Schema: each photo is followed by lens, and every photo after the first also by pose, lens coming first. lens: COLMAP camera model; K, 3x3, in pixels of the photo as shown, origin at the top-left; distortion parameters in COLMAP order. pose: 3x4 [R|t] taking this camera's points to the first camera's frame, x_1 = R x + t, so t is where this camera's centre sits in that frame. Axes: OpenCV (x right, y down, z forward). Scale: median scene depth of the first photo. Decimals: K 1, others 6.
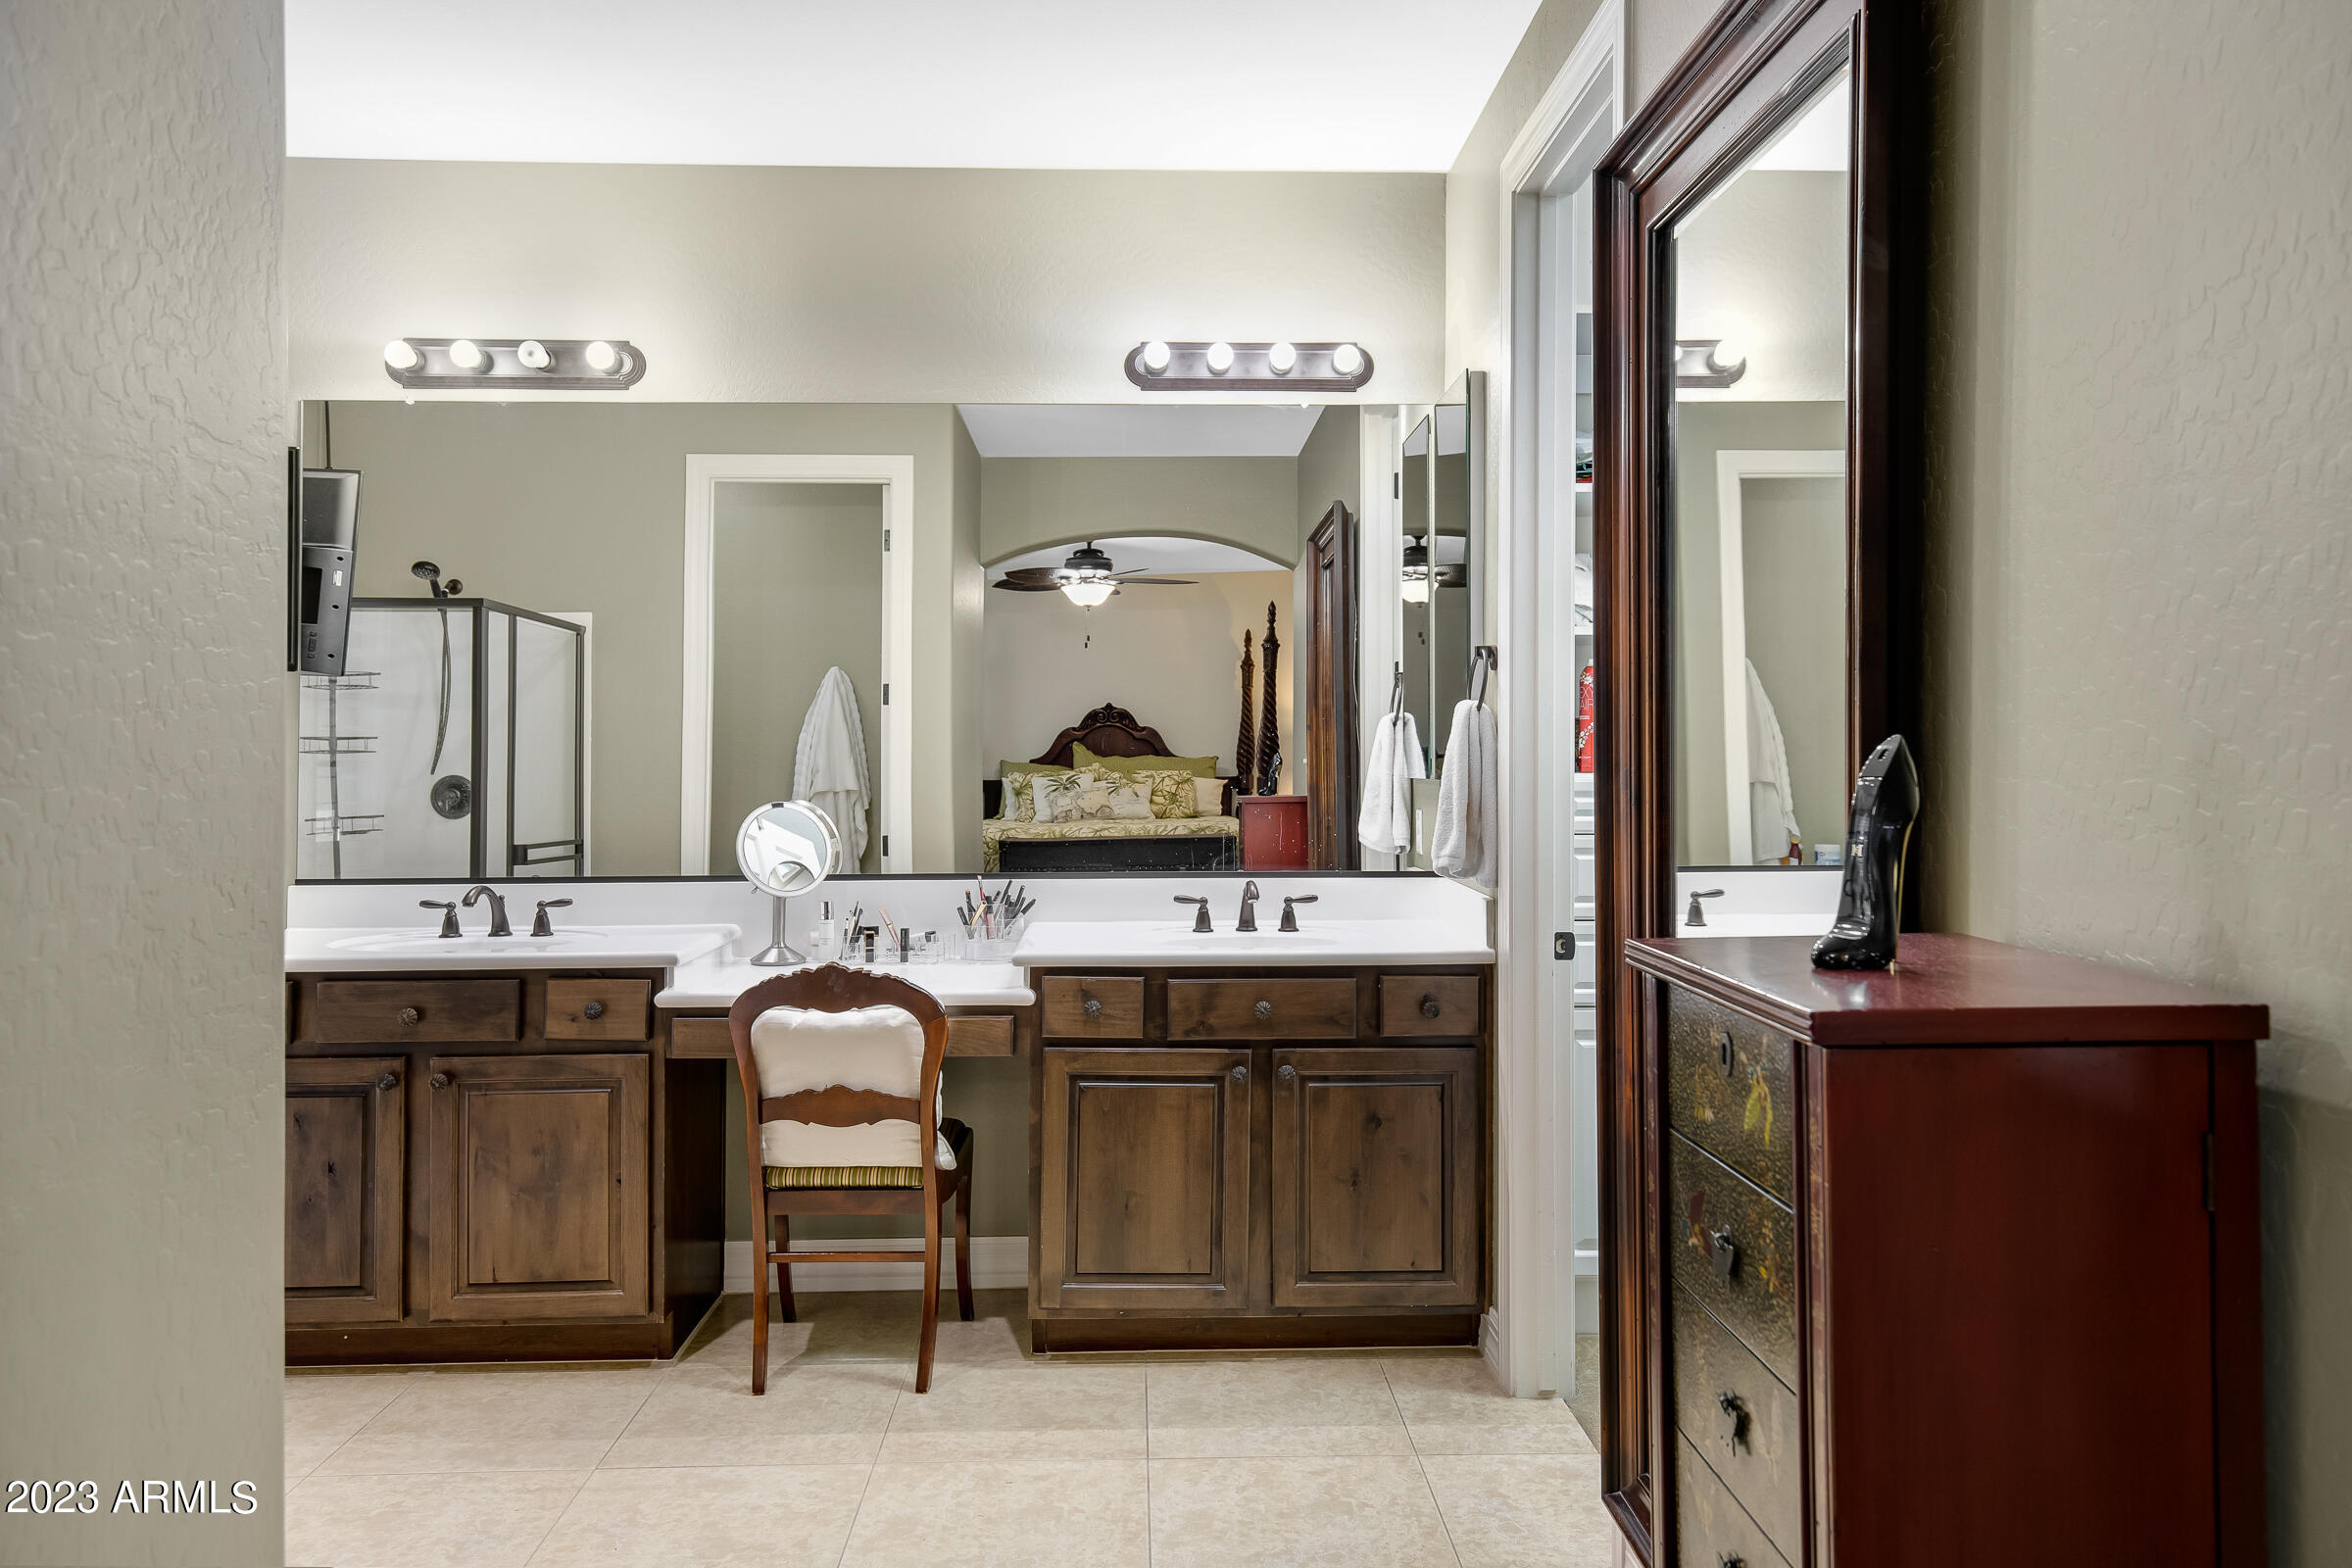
lens RADIAL K [[1598.9, 0, 1307.3], [0, 1598.9, 735.1], [0, 0, 1]] dist [-0.036417, -0.007715]
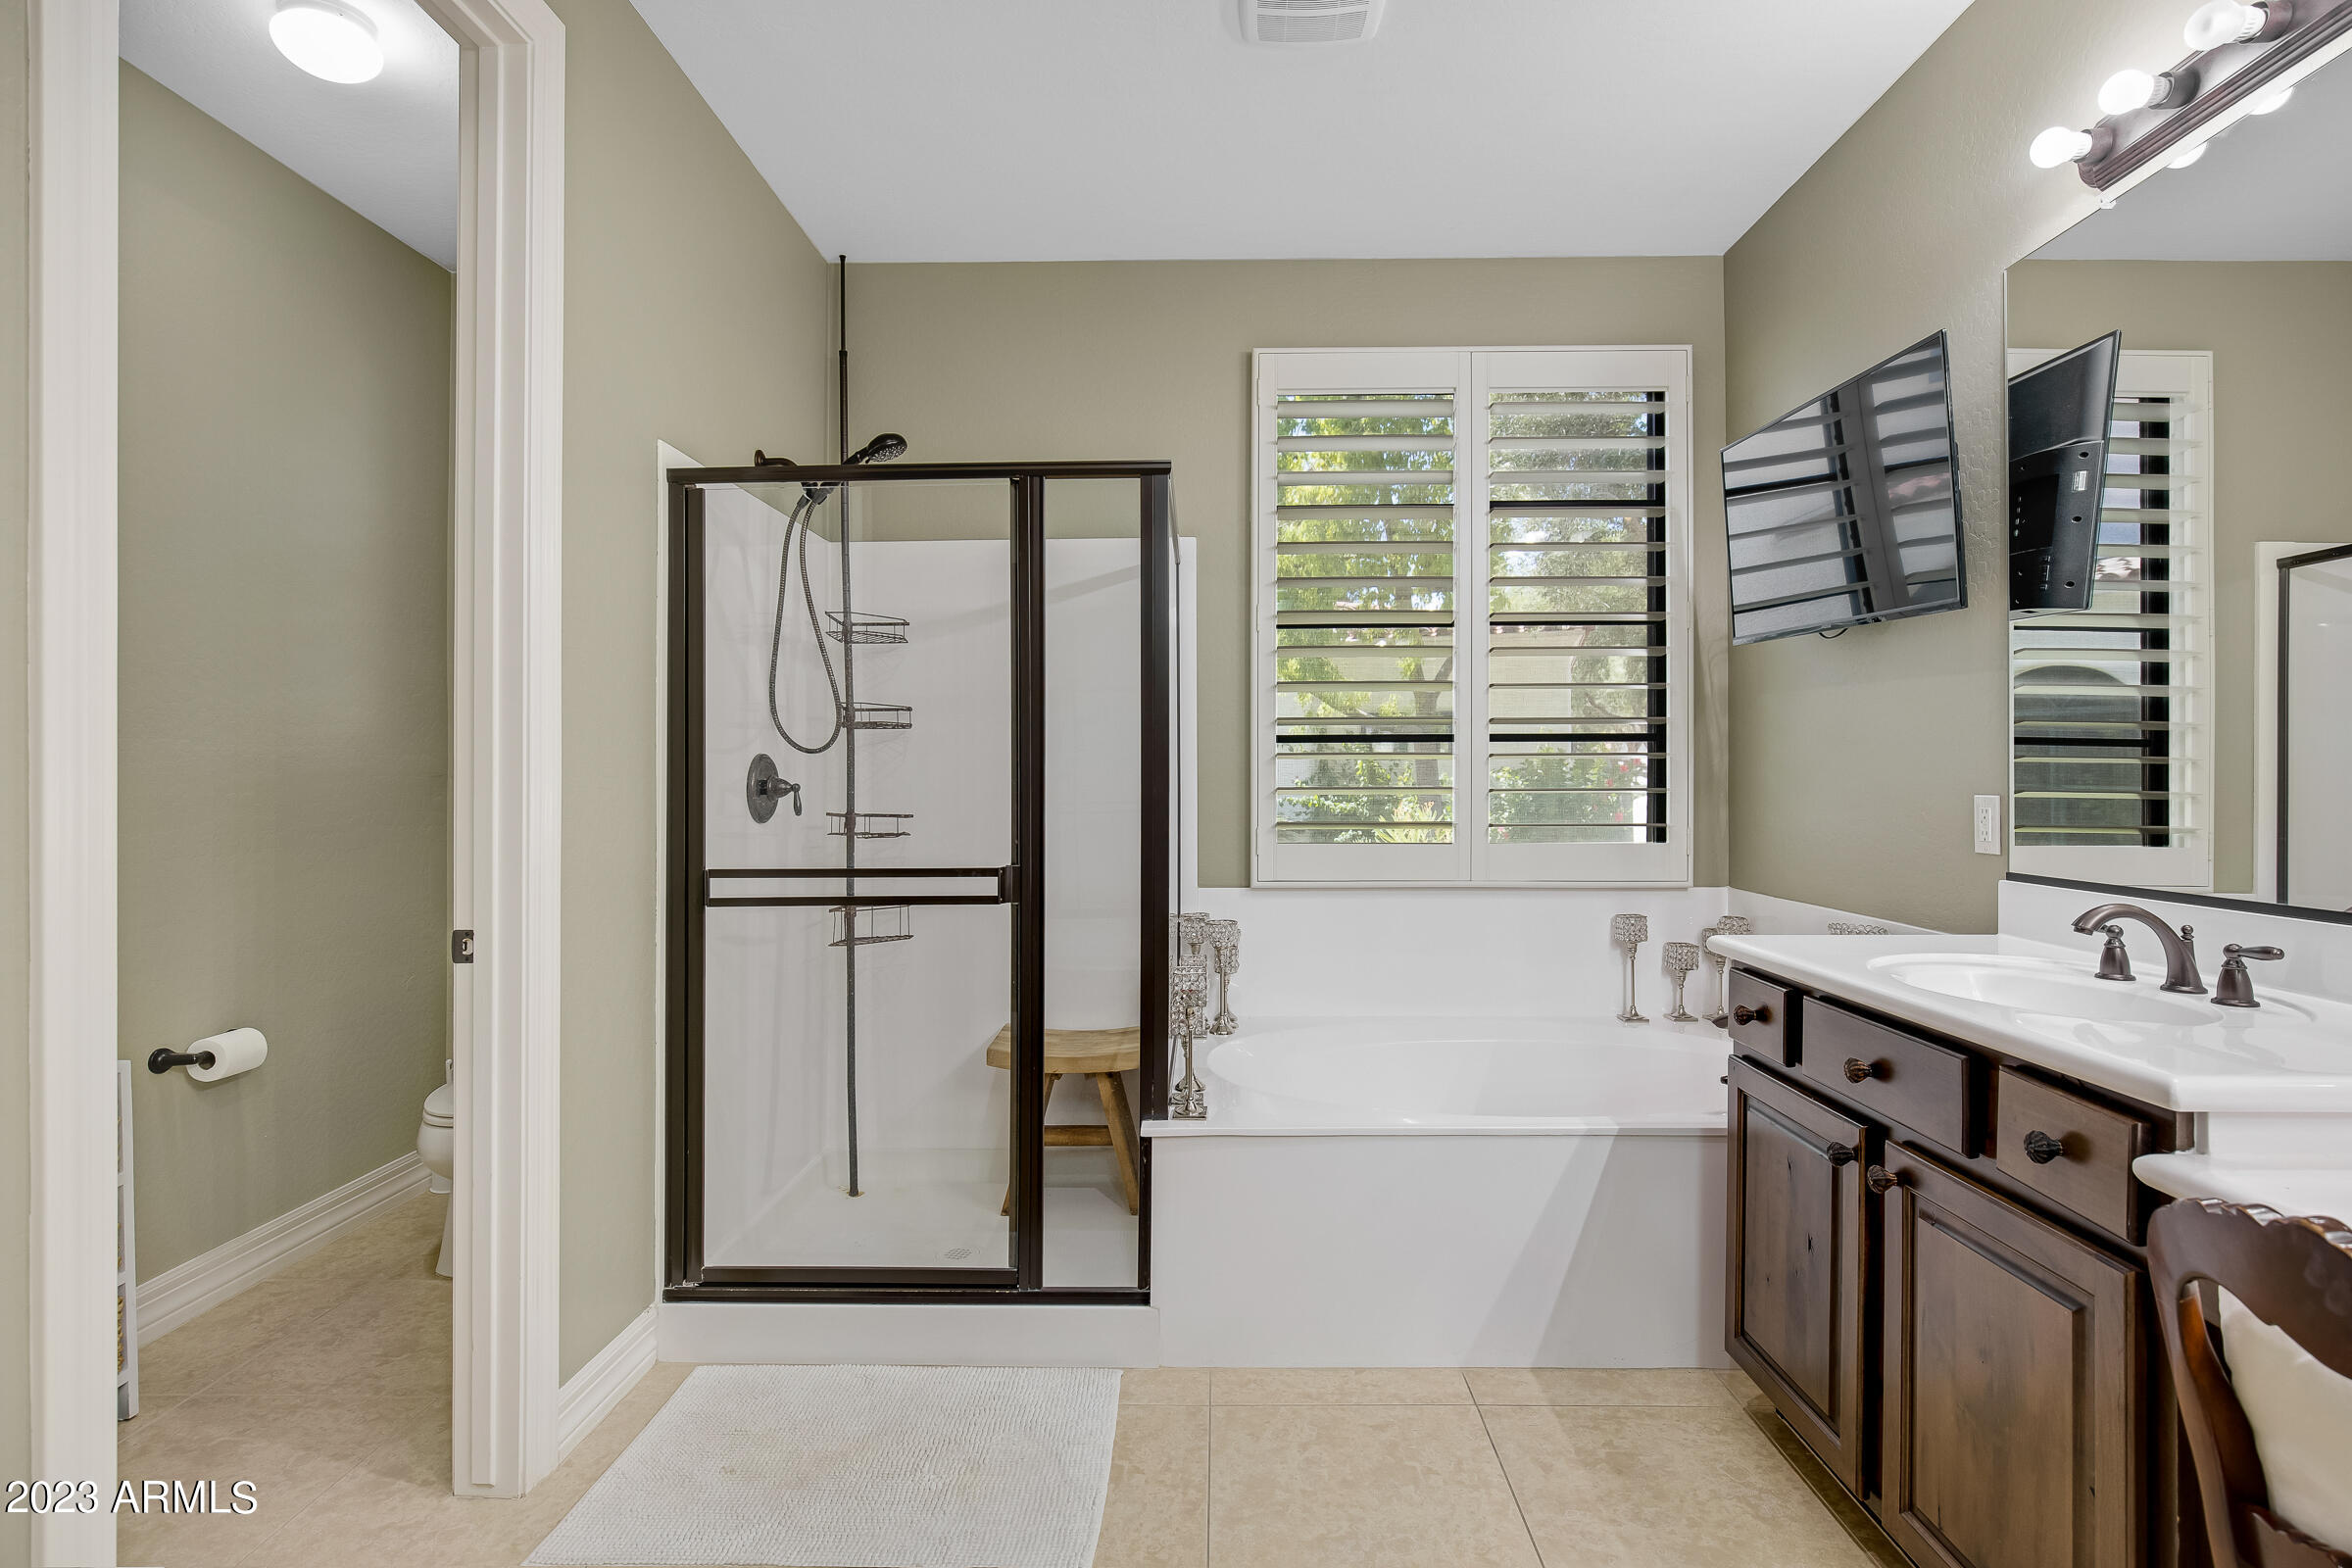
lens RADIAL K [[1152.5, 0, 1189.0], [0, 1152.5, 764.9], [0, 0, 1]] dist [-0.026219, 0.003320]
pose [[-0.129977, -0.006483, -0.991496, -0.022791], [0.013233, 0.999878, -0.008273, 0.036973], [0.991429, -0.014196, -0.129876, 0.677845]]
